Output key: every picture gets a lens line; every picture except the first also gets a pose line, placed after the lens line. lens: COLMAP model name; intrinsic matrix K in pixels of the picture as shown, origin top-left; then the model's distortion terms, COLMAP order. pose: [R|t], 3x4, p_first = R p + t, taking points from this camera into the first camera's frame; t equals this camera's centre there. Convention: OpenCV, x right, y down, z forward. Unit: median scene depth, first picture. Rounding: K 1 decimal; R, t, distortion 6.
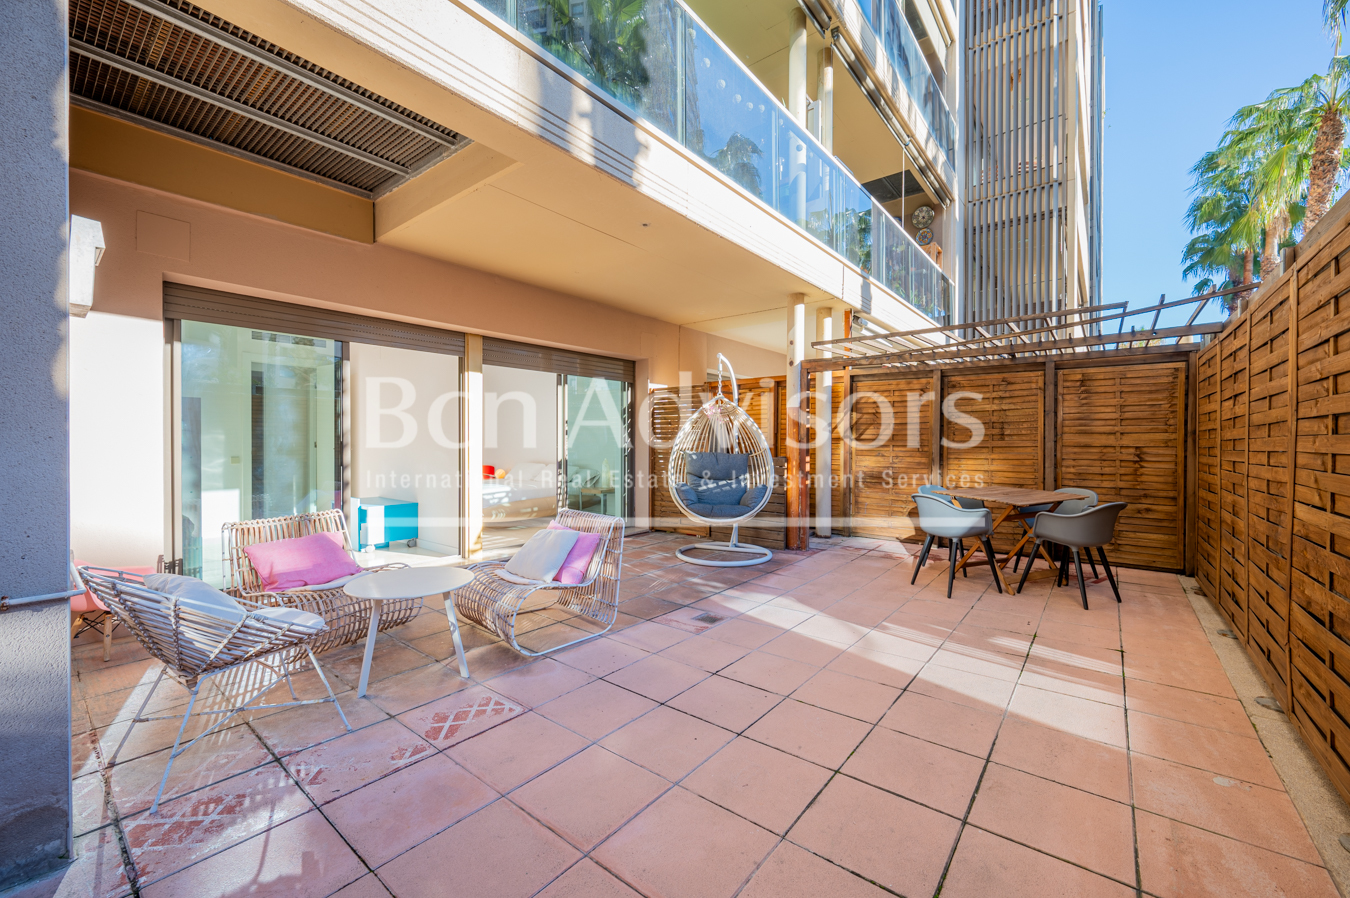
lens RADIAL K [[524.4, 0, 679.9], [0, 524.4, 444.3], [0, 0, 1]] dist [-0.000292, -0.000110]
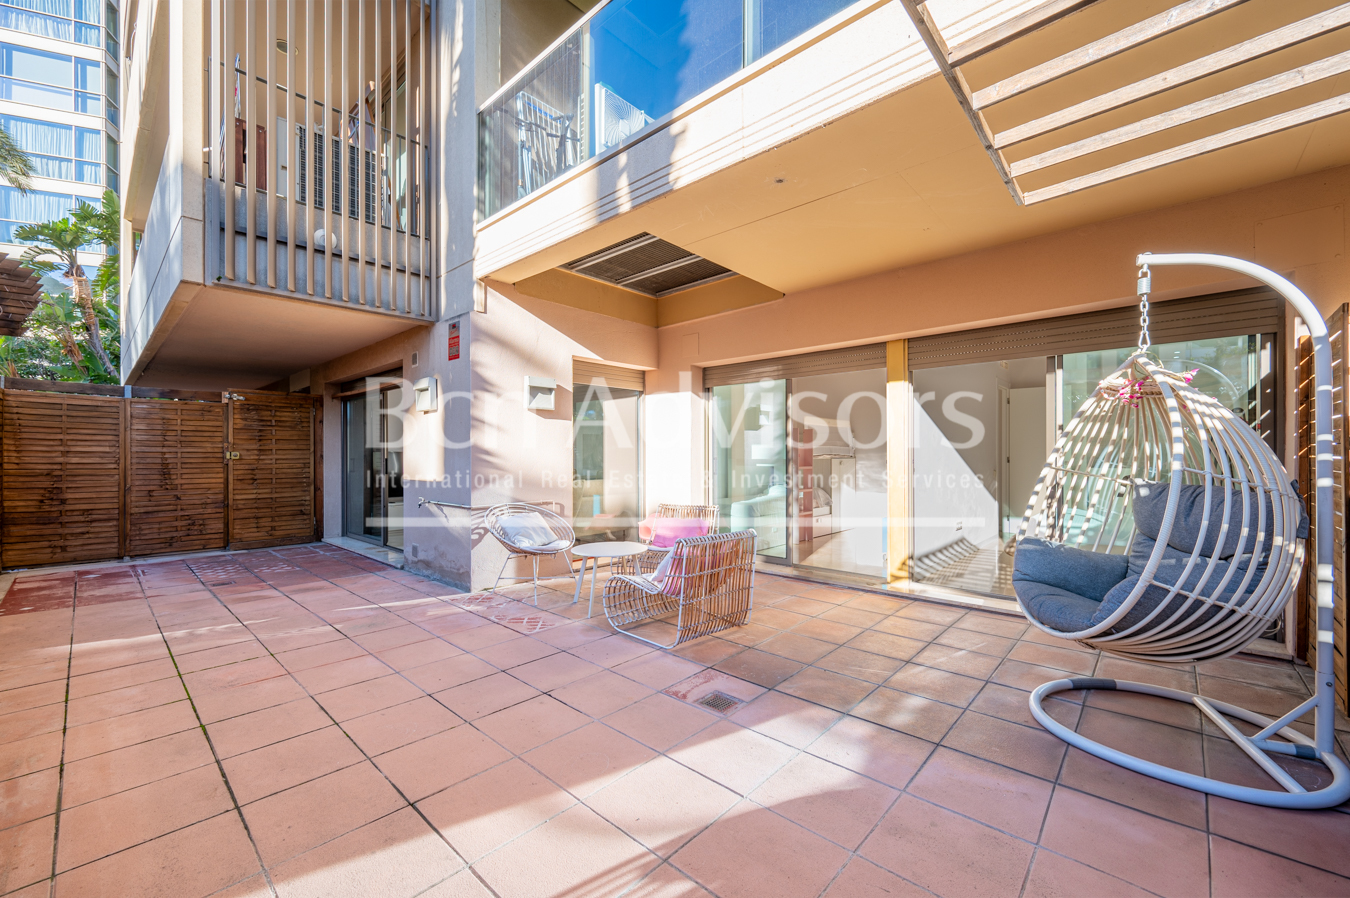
lens RADIAL K [[529.7, 0, 678.4], [0, 529.7, 453.8], [0, 0, 1]] dist [-0.001043, 0.000044]
pose [[-0.046919, -0.004375, -0.998889, 0.540481], [-0.002313, 0.999988, -0.004271, -0.006814], [0.998896, 0.002110, -0.046929, 0.661924]]
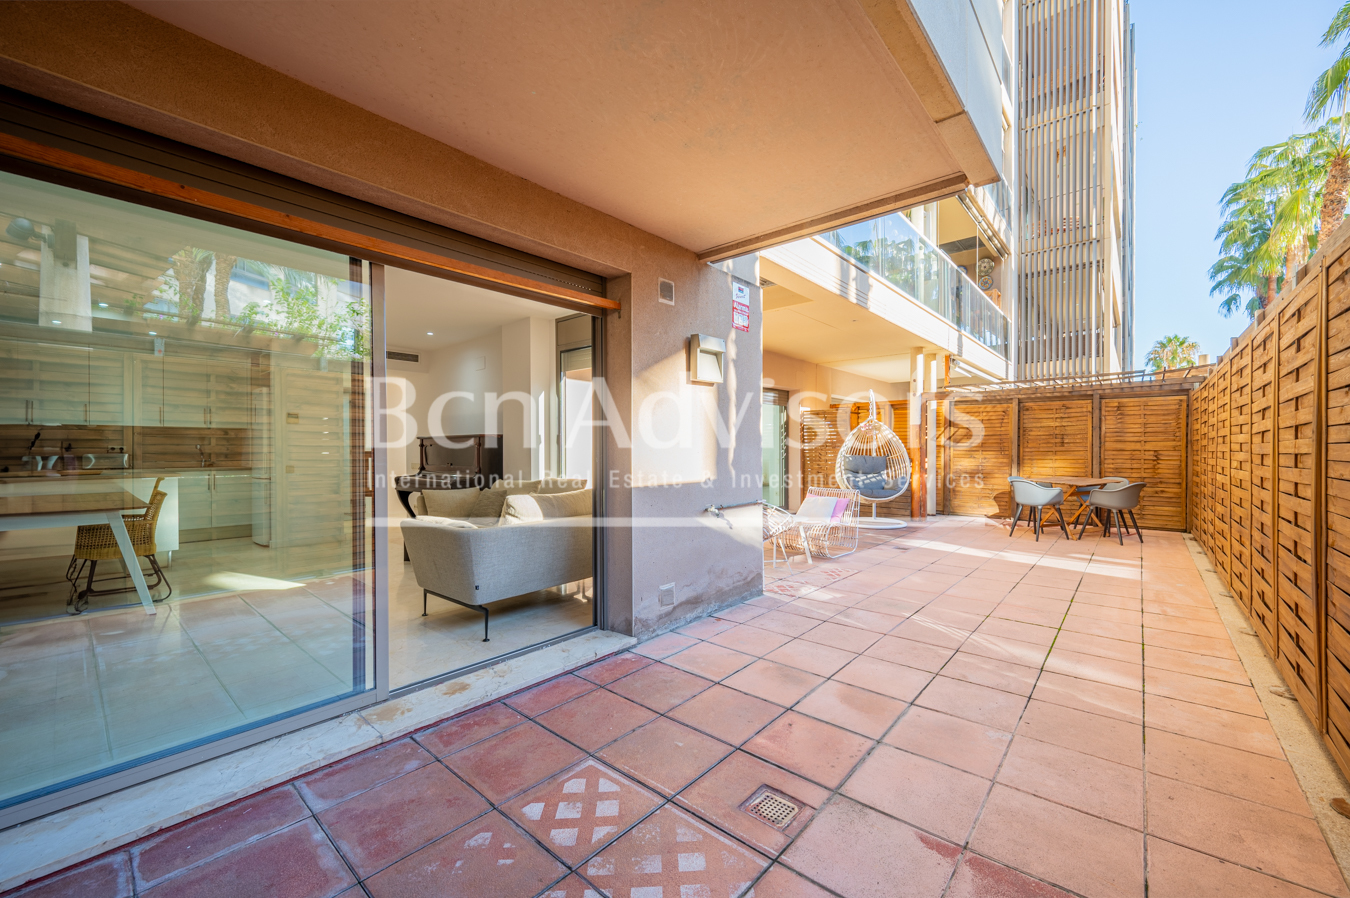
lens RADIAL K [[529.7, 0, 678.4], [0, 529.7, 453.8], [0, 0, 1]] dist [-0.001043, 0.000044]
pose [[0.999384, -0.004377, -0.034832, -0.427570], [0.004484, 0.999985, 0.003010, 0.003573], [0.034818, -0.003165, 0.999389, -0.544121]]
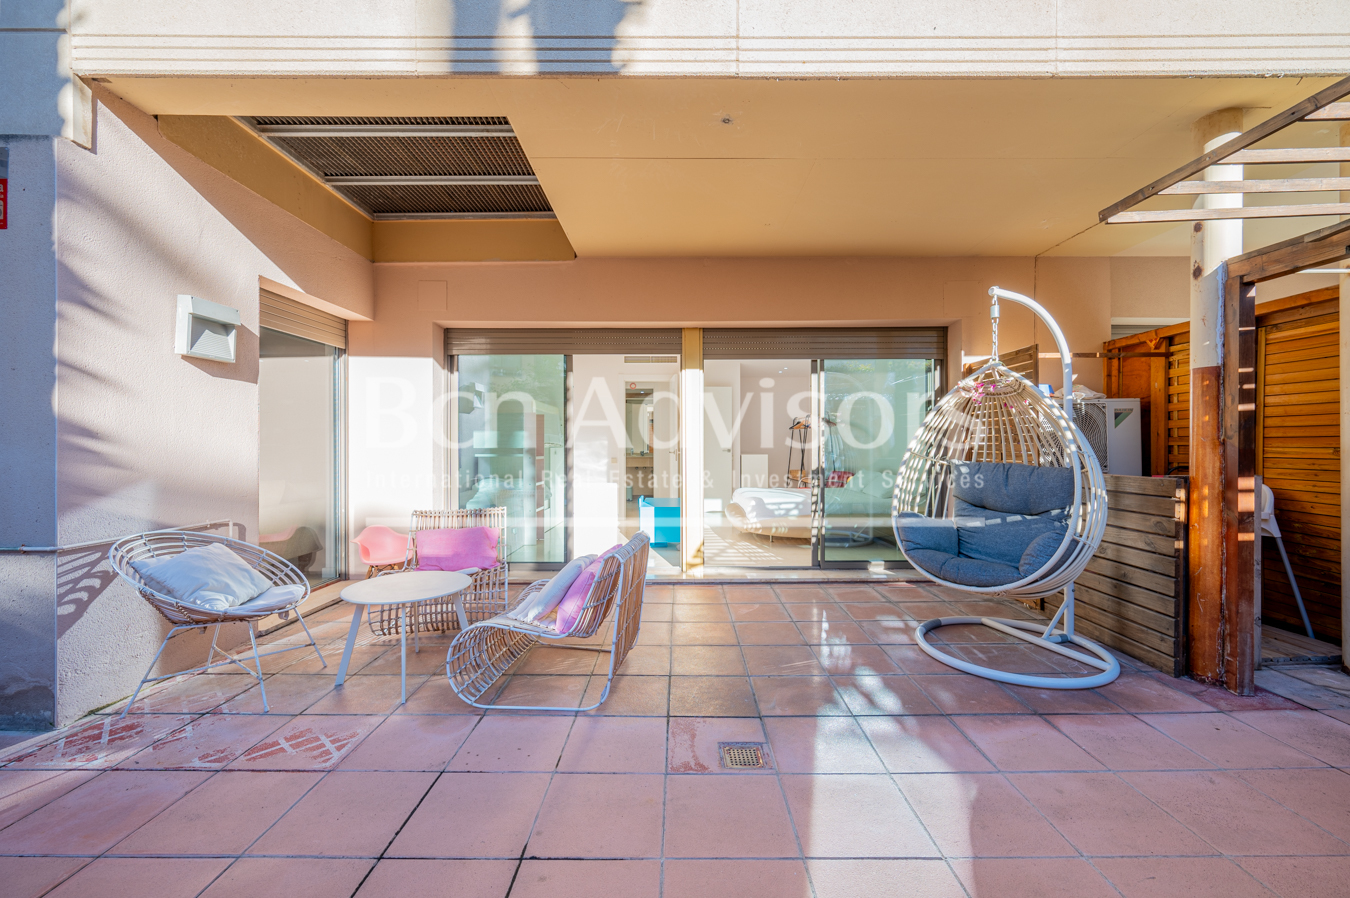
lens RADIAL K [[538.7, 0, 678.0], [0, 538.7, 444.2], [0, 0, 1]] dist [-0.001596, -0.000122]
pose [[0.632088, -0.004283, -0.774885, 0.316293], [-0.000419, 0.999983, -0.005869, -0.001602], [0.774896, 0.004035, 0.632076, 0.388426]]
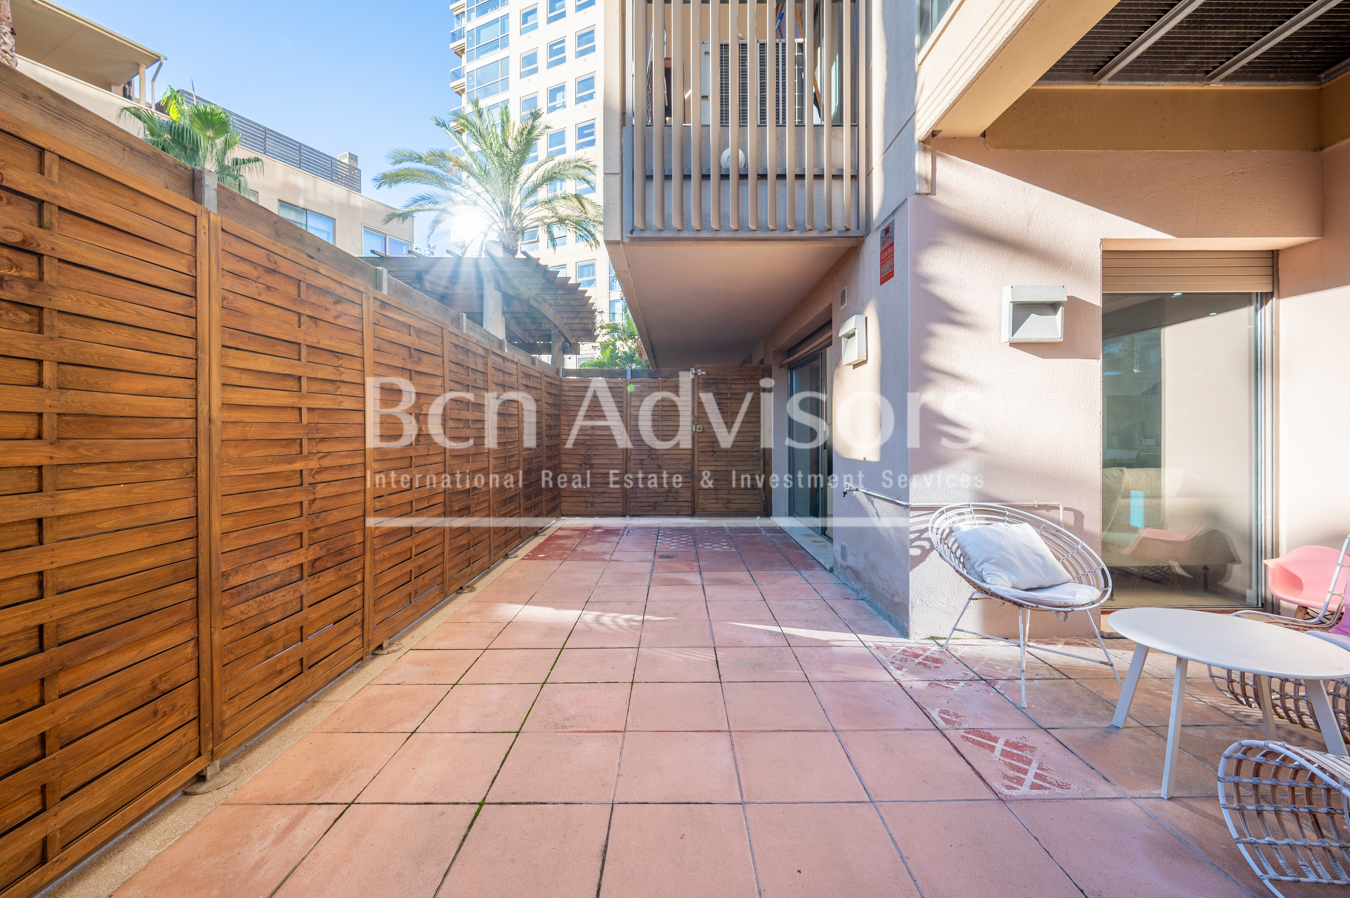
lens RADIAL K [[549.1, 0, 689.6], [0, 549.1, 434.5], [0, 0, 1]] dist [0.001670, 0.000507]
pose [[-0.759070, 0.003094, -0.651002, 0.230801], [-0.000995, 0.999982, 0.005912, 0.001491], [0.651009, 0.005135, -0.759053, 0.565833]]
